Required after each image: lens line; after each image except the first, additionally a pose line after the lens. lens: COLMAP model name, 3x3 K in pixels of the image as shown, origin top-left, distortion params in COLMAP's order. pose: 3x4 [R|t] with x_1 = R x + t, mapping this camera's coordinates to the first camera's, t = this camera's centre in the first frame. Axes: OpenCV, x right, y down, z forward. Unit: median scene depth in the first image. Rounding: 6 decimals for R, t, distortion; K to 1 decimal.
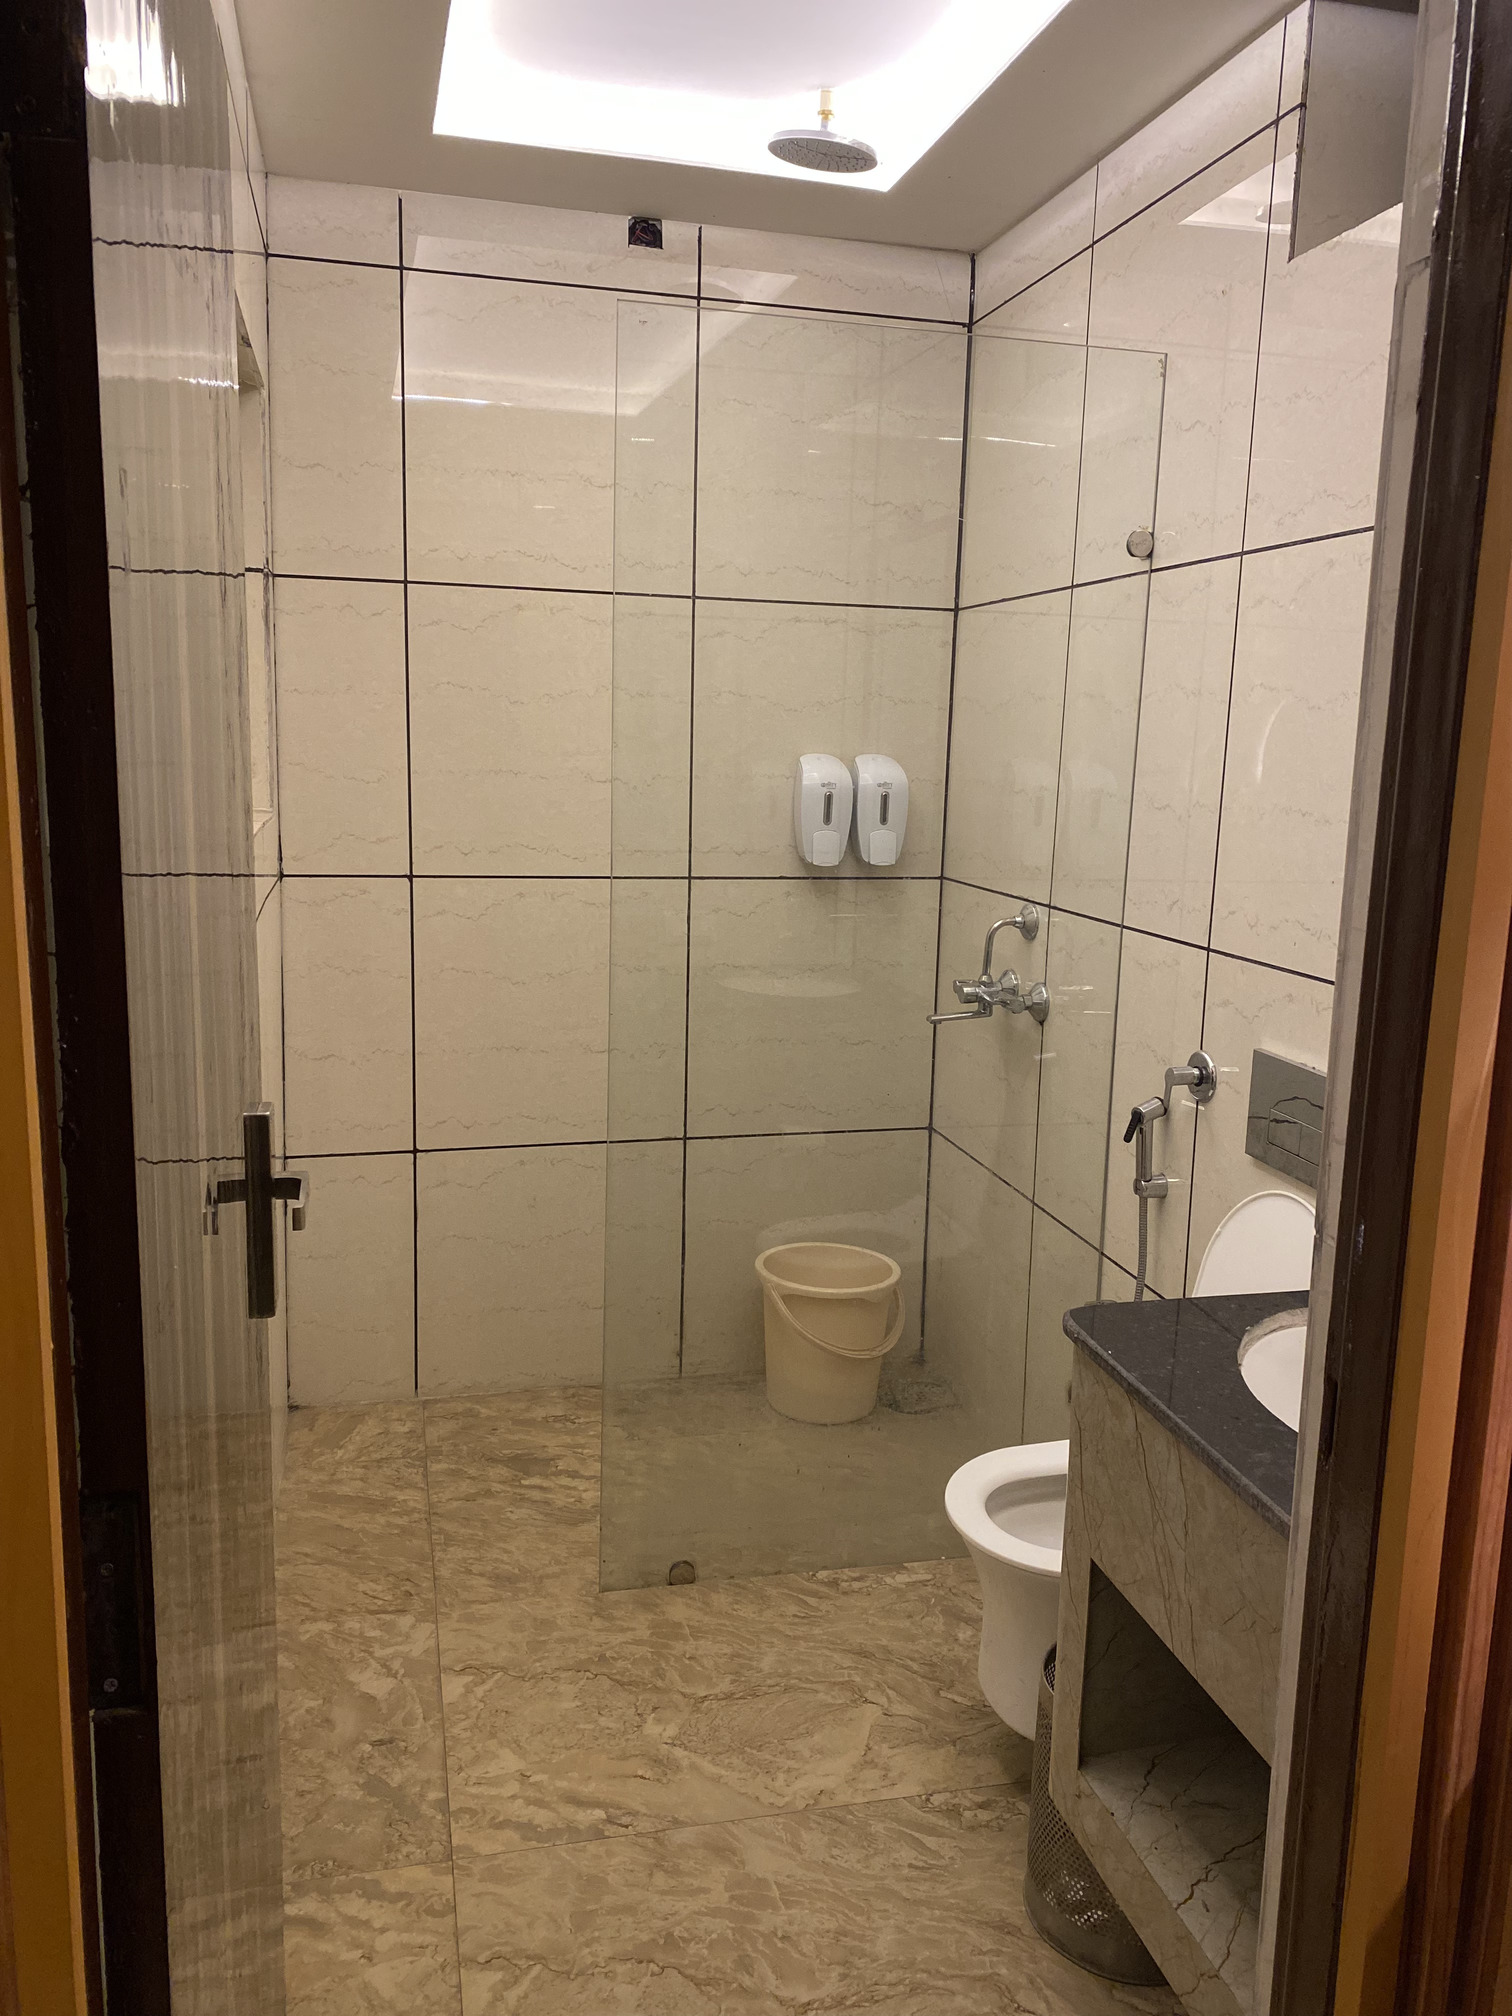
lens RADIAL K [[1547.8, 0, 756.6], [0, 1547.8, 1004.8], [0, 0, 1]] dist [0.032218, -0.040589]
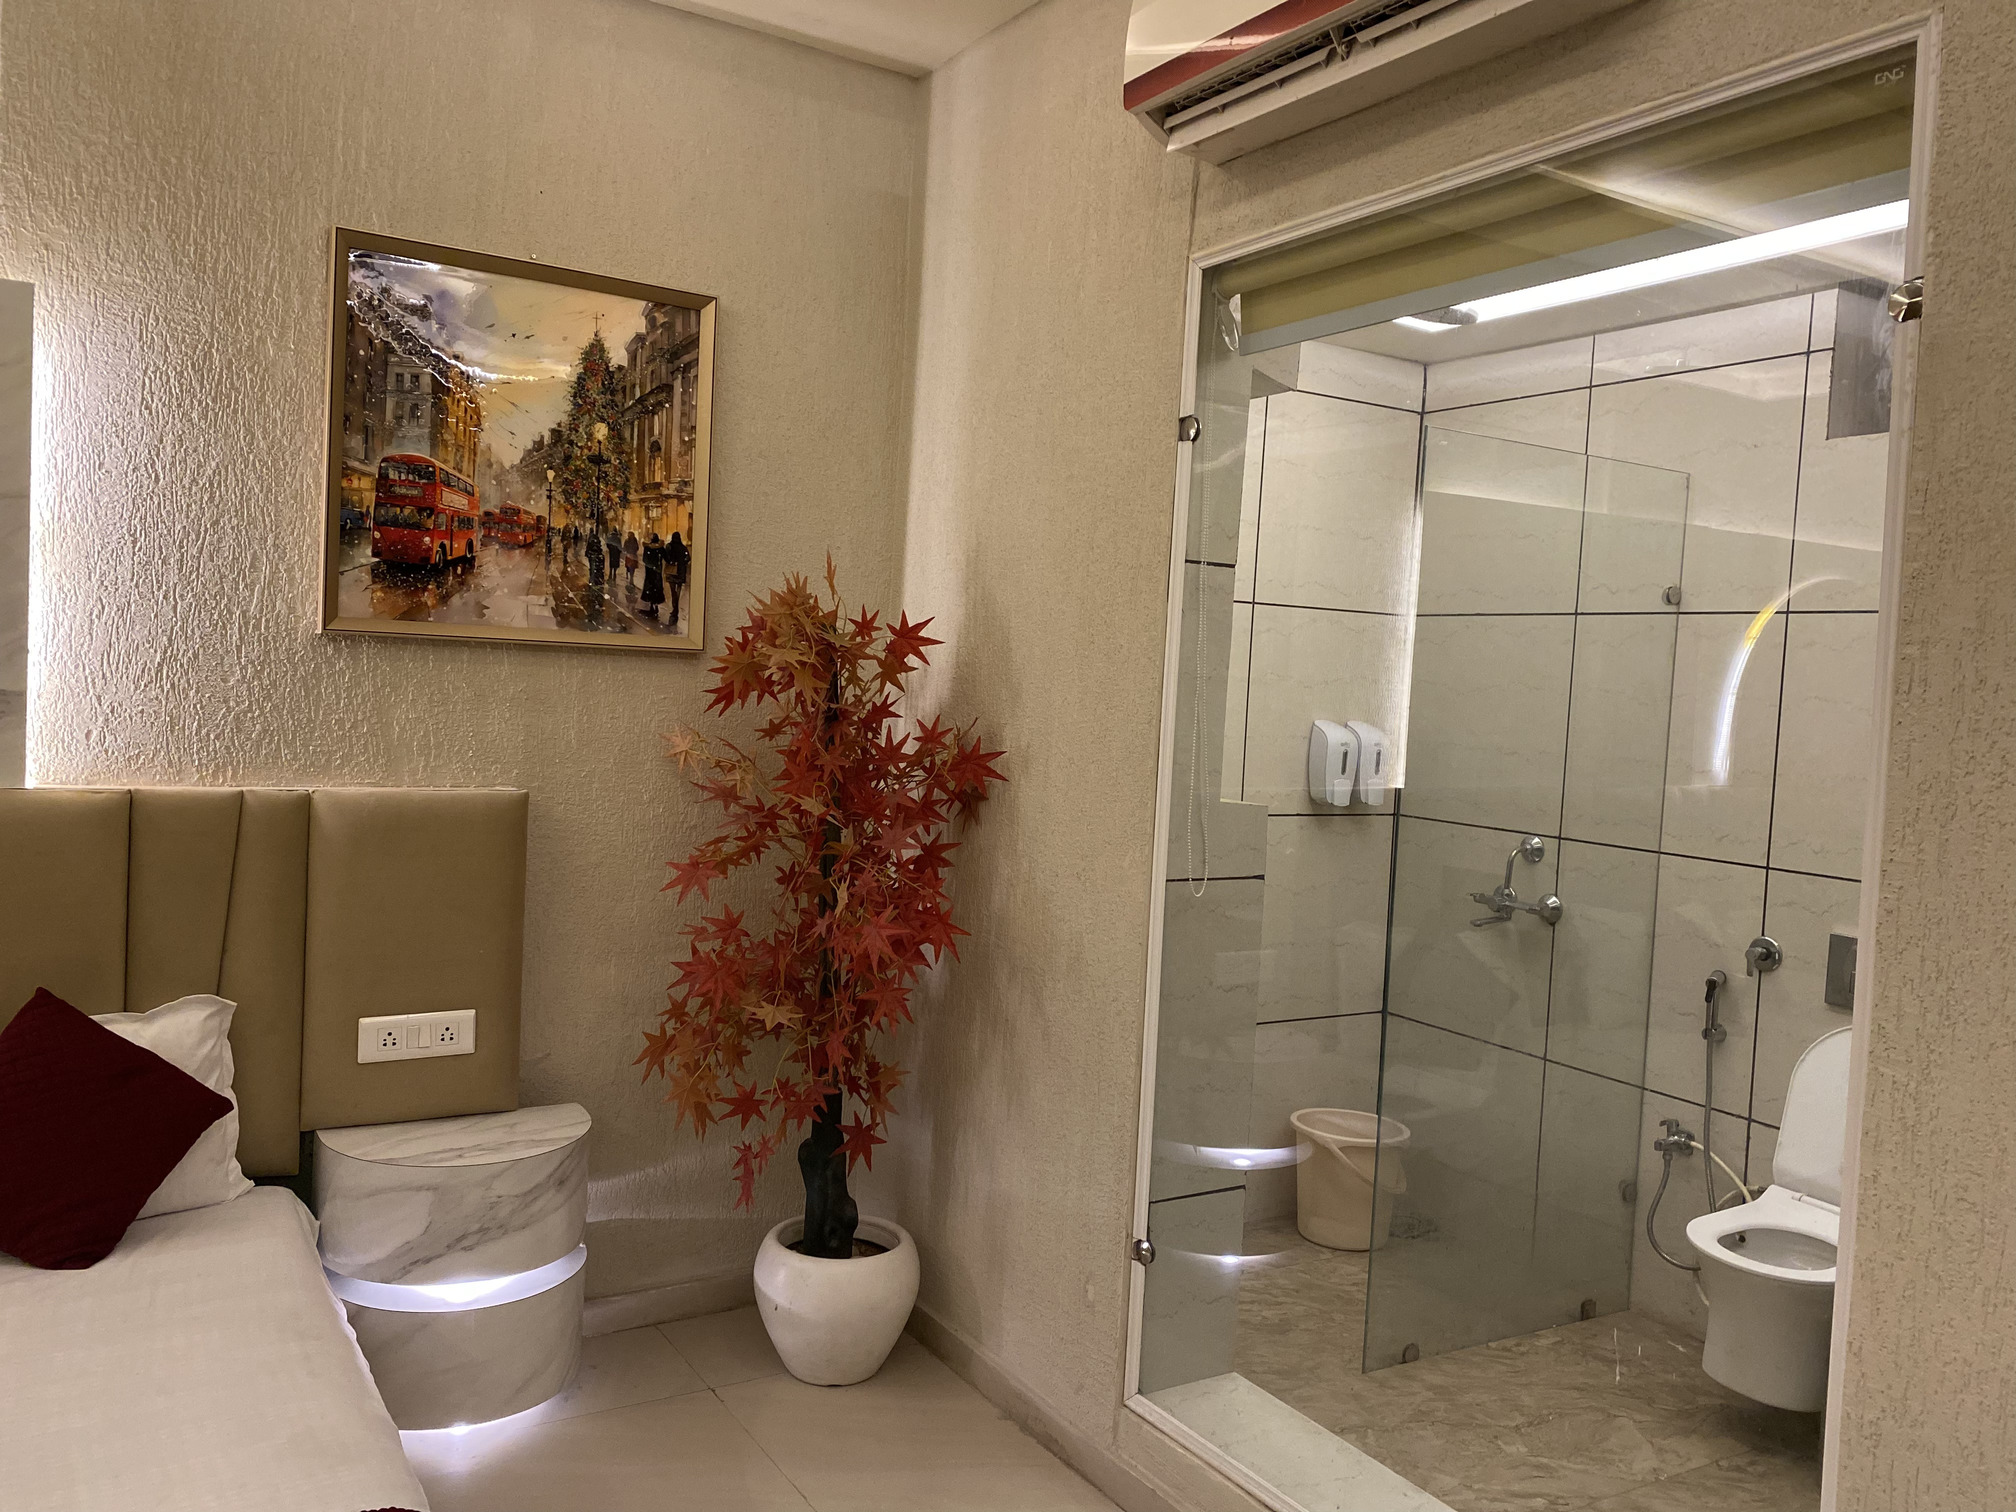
lens RADIAL K [[1547.8, 0, 1001.7], [0, 1547.8, 753.3], [0, 0, 1]] dist [0.032218, -0.040589]
pose [[0.951813, 0.011818, 0.306450, -0.779119], [0.022180, 0.993988, -0.107222, -0.001350], [-0.305875, 0.108852, 0.945829, -0.182934]]
